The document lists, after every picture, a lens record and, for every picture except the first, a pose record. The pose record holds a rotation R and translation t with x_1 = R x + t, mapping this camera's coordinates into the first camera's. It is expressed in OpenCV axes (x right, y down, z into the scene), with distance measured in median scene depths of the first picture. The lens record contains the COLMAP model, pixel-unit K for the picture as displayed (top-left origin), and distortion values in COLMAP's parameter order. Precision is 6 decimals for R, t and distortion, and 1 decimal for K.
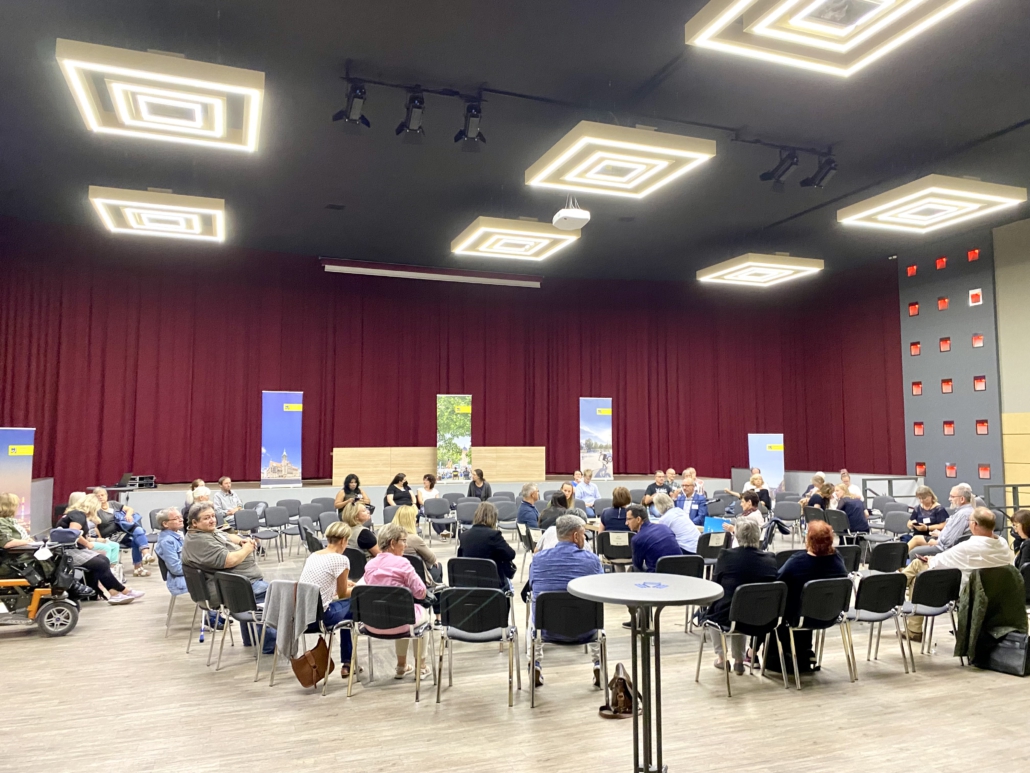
lens RADIAL K [[788.7, 0, 511.7], [0, 788.7, 381.0], [0, 0, 1]] dist [0.009333, -0.003894]
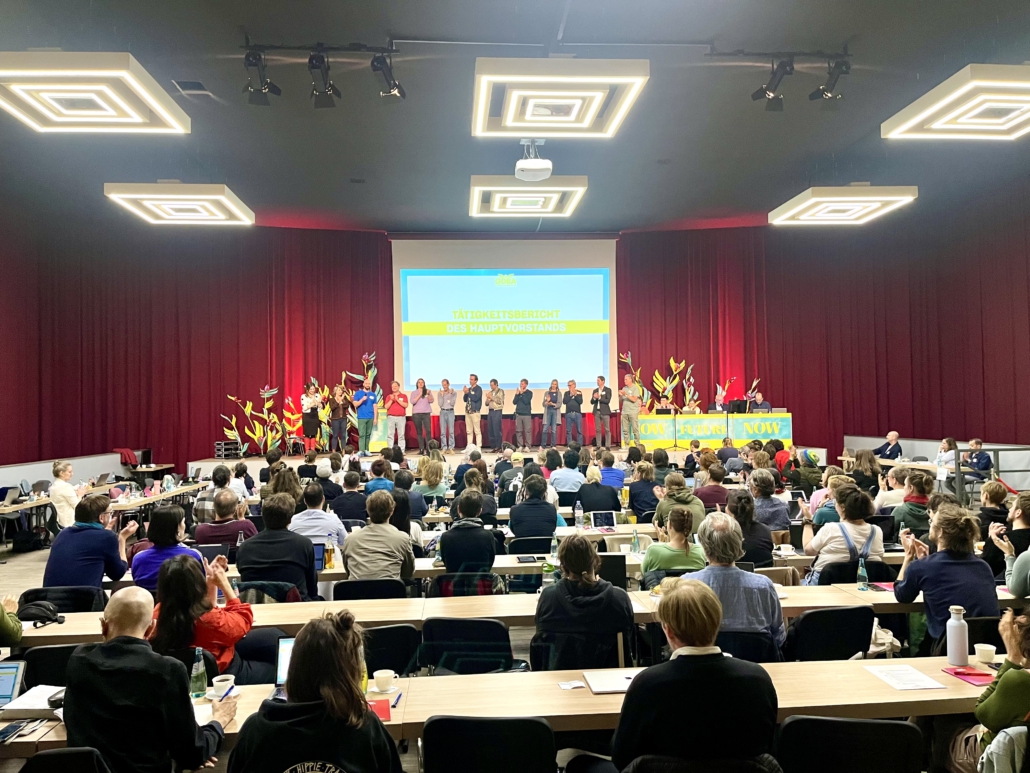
lens RADIAL K [[778.9, 0, 510.9], [0, 778.9, 389.4], [0, 0, 1]] dist [0.066669, -0.086237]
pose [[0.959658, -0.023346, -0.280199, 0.297484], [0.038848, 0.997998, 0.049901, 0.002529], [0.278473, -0.058773, 0.958644, 0.107624]]
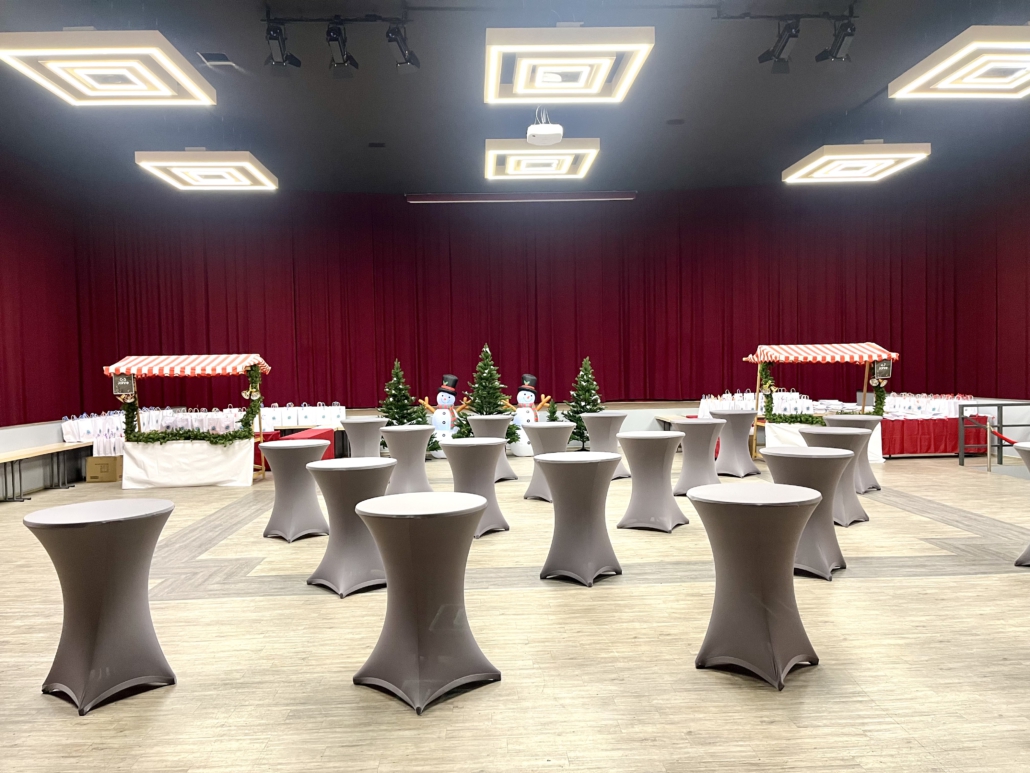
lens RADIAL K [[778.9, 0, 505.9], [0, 778.9, 390.3], [0, 0, 1]] dist [0.066669, -0.086237]
pose [[0.948890, -0.010245, -0.315441, 0.322127], [0.045045, 0.993637, 0.103229, -0.000725], [0.312377, -0.112162, 0.943314, 0.068911]]
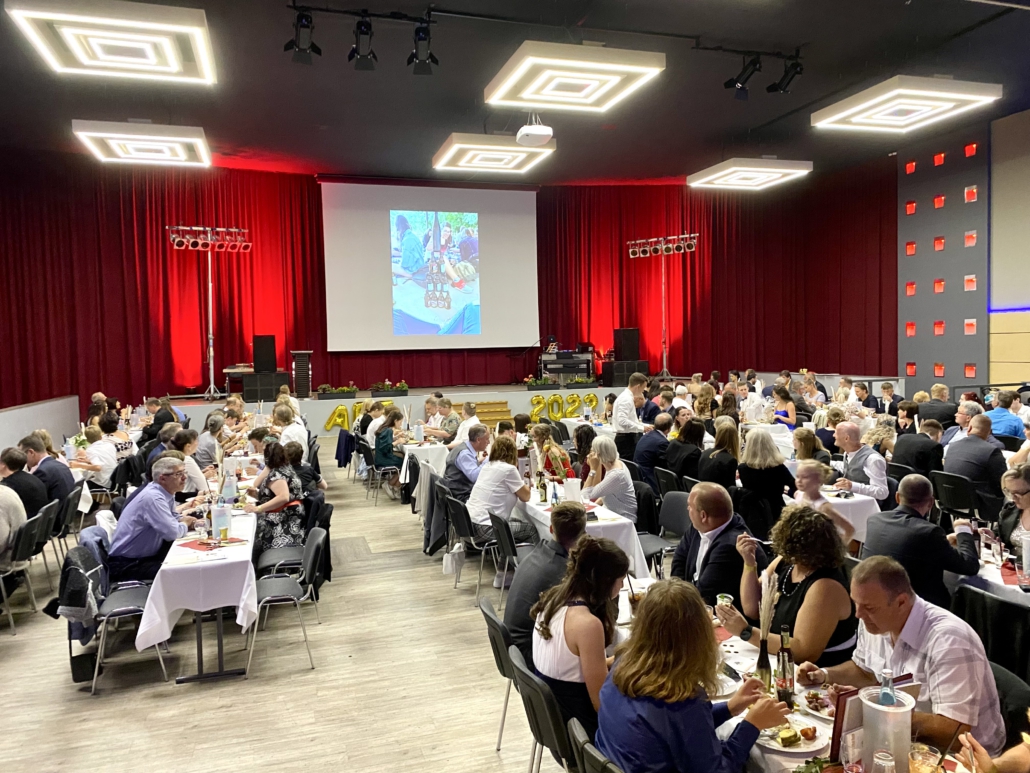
lens RADIAL K [[788.7, 0, 513.9], [0, 788.7, 383.4], [0, 0, 1]] dist [0.009333, -0.003894]
pose [[0.998317, -0.020564, -0.054225, 0.097193], [0.027341, 0.991481, 0.127353, -0.019501], [0.051144, -0.128621, 0.990374, -0.046428]]
